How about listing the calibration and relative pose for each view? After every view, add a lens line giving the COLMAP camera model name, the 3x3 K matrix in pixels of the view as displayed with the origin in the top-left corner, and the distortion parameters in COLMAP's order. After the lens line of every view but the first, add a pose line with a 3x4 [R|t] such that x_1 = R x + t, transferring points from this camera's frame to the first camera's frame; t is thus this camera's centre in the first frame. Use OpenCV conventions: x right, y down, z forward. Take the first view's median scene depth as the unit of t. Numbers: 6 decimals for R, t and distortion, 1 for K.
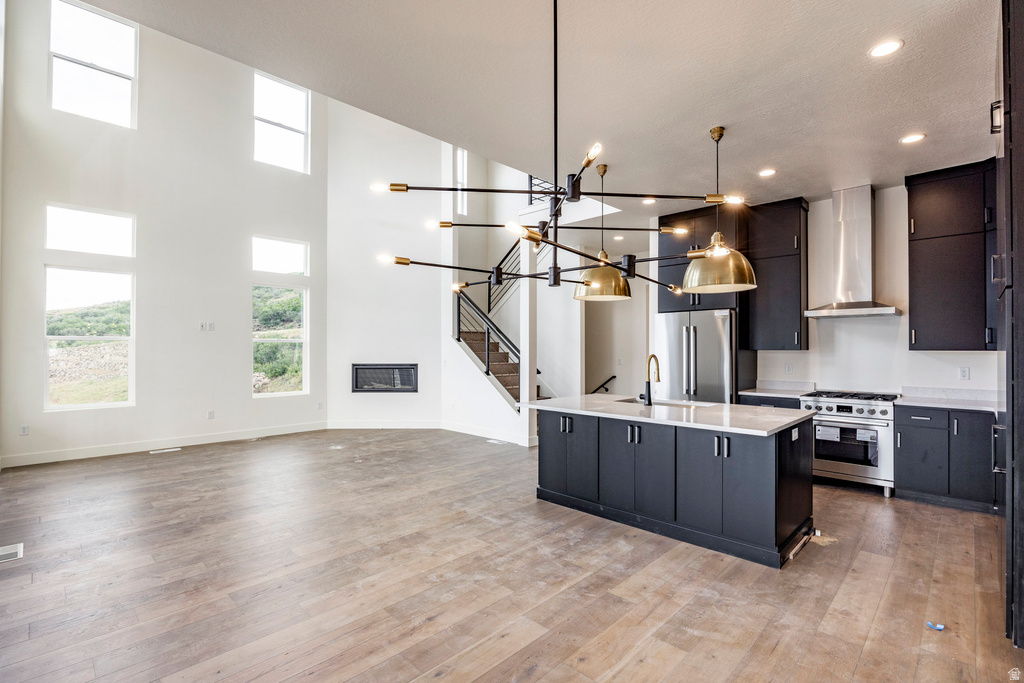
lens RADIAL K [[473.1, 0, 502.9], [0, 473.1, 346.1], [0, 0, 1]] dist [-0.016467, 0.000401]
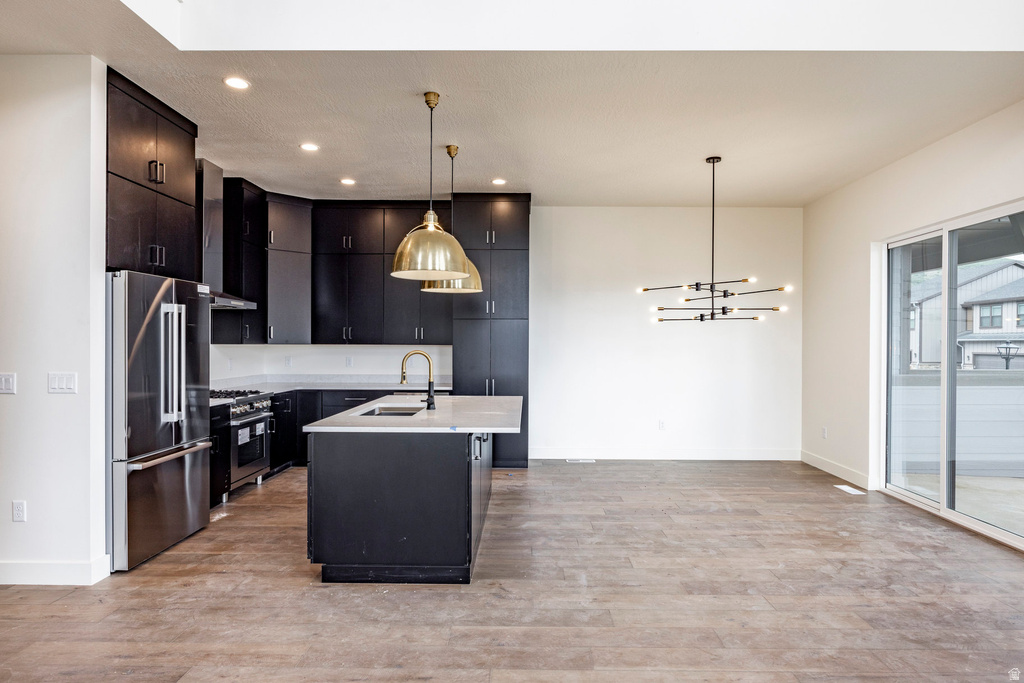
lens RADIAL K [[589.9, 0, 529.3], [0, 589.9, 350.3], [0, 0, 1]] dist [-0.004617, 0.002640]
pose [[-0.717734, -0.011718, 0.696219, -0.578321], [-0.008039, 0.999931, 0.008542, 0.006565], [-0.696271, 0.000534, -0.717778, 1.663071]]
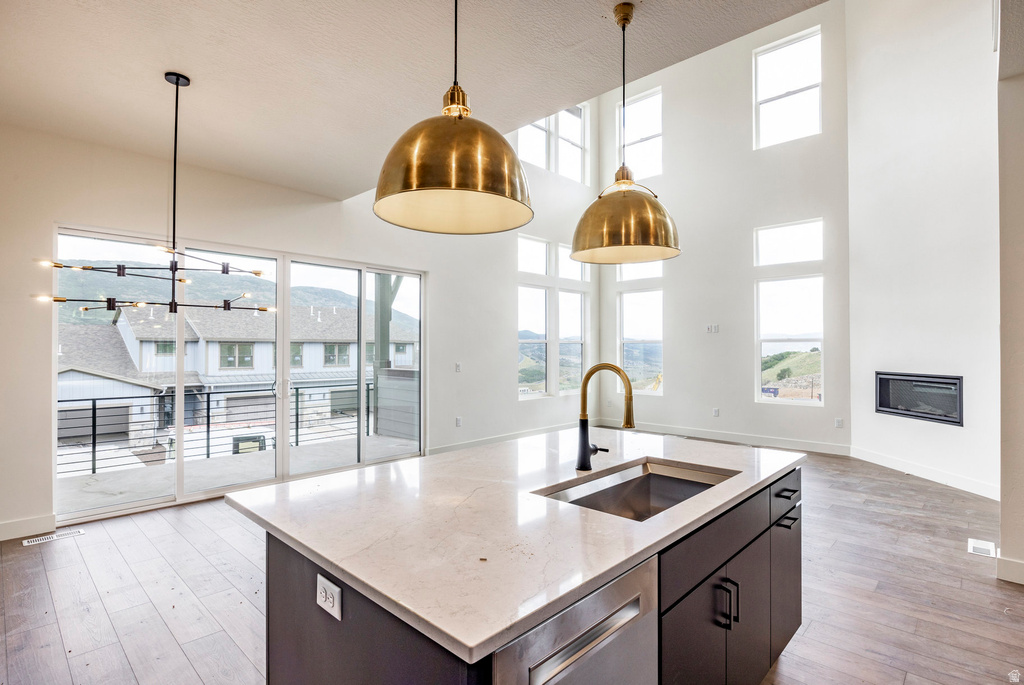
lens RADIAL K [[484.0, 0, 564.2], [0, 484.0, 348.5], [0, 0, 1]] dist [-0.015285, 0.002112]
pose [[0.119246, -0.007739, -0.992835, 0.713237], [-0.005813, 0.999947, -0.008493, 0.025503], [0.992848, 0.006784, 0.119195, 0.952351]]
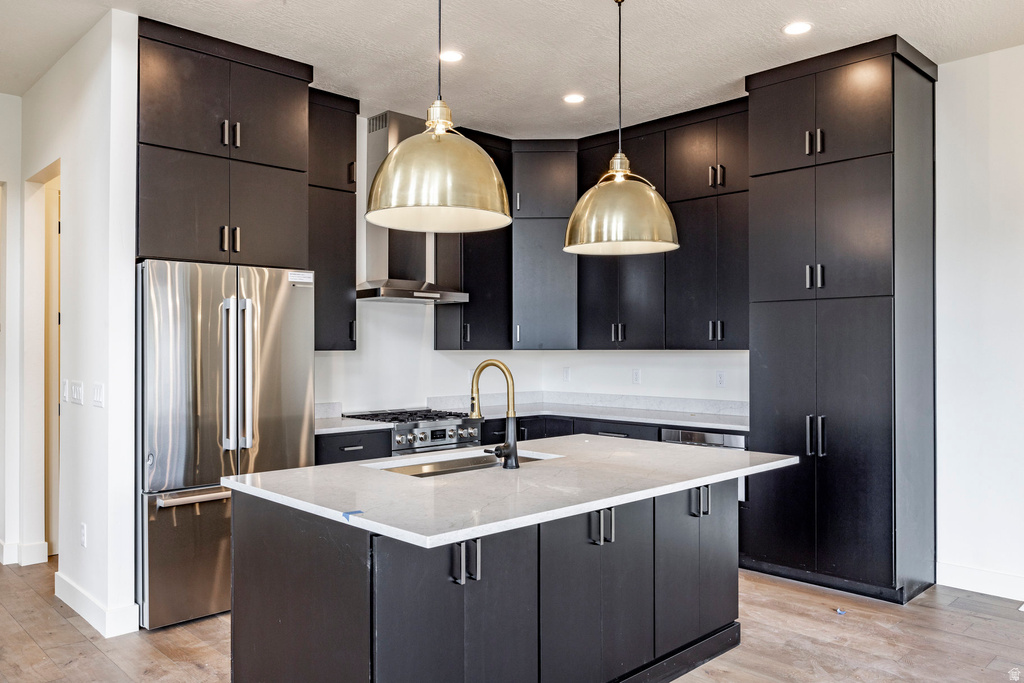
lens RADIAL K [[765.3, 0, 516.2], [0, 765.3, 346.0], [0, 0, 1]] dist [-0.014733, 0.004506]
pose [[0.002735, 0.004129, 0.999988, -0.456324], [-0.002506, 0.999988, -0.004122, 0.008068], [-0.999993, -0.002494, 0.002745, 0.998815]]
